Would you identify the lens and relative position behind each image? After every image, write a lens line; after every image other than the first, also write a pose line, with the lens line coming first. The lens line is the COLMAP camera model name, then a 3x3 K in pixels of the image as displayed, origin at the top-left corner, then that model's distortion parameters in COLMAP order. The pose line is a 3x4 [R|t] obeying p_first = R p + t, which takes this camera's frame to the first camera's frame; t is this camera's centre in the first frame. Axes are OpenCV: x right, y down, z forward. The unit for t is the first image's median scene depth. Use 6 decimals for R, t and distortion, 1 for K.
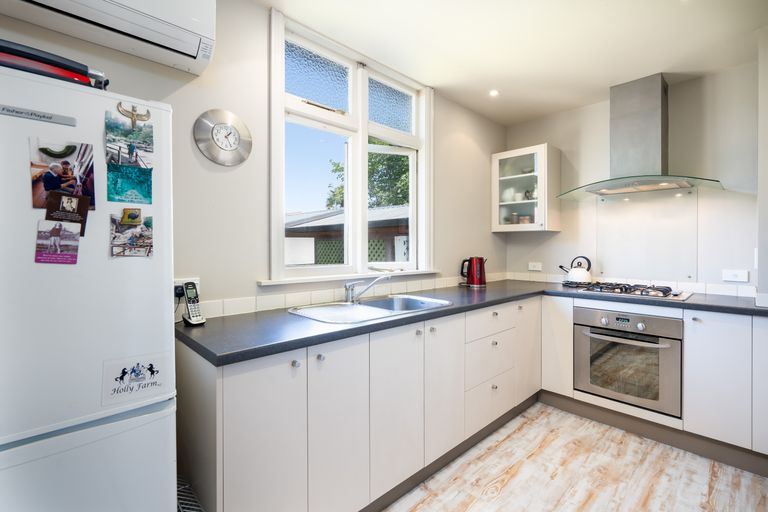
lens RADIAL K [[349.8, 0, 384.3], [0, 349.8, 247.7], [0, 0, 1]] dist [0.000122, 0.000338]
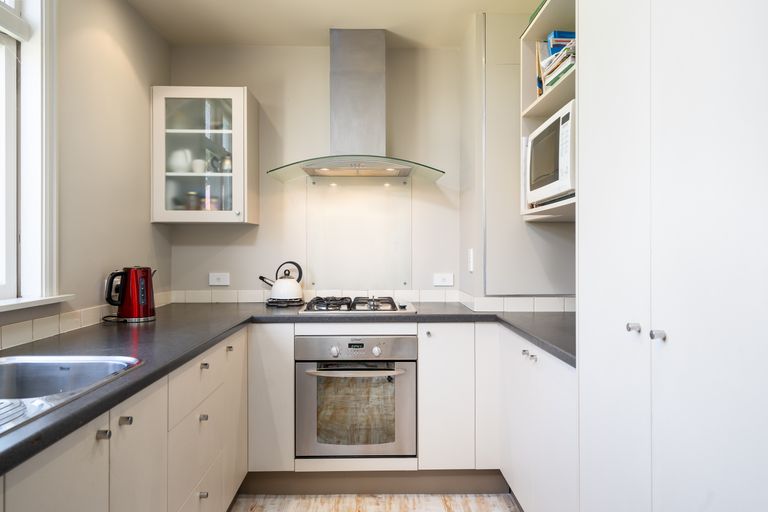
lens RADIAL K [[546.2, 0, 385.0], [0, 546.2, 244.5], [0, 0, 1]] dist [0.005231, 0.001695]
pose [[0.671161, 0.001530, 0.741310, -0.120658], [0.004432, 0.999972, -0.006077, -0.001877], [-0.741299, 0.007364, 0.671135, 0.148997]]
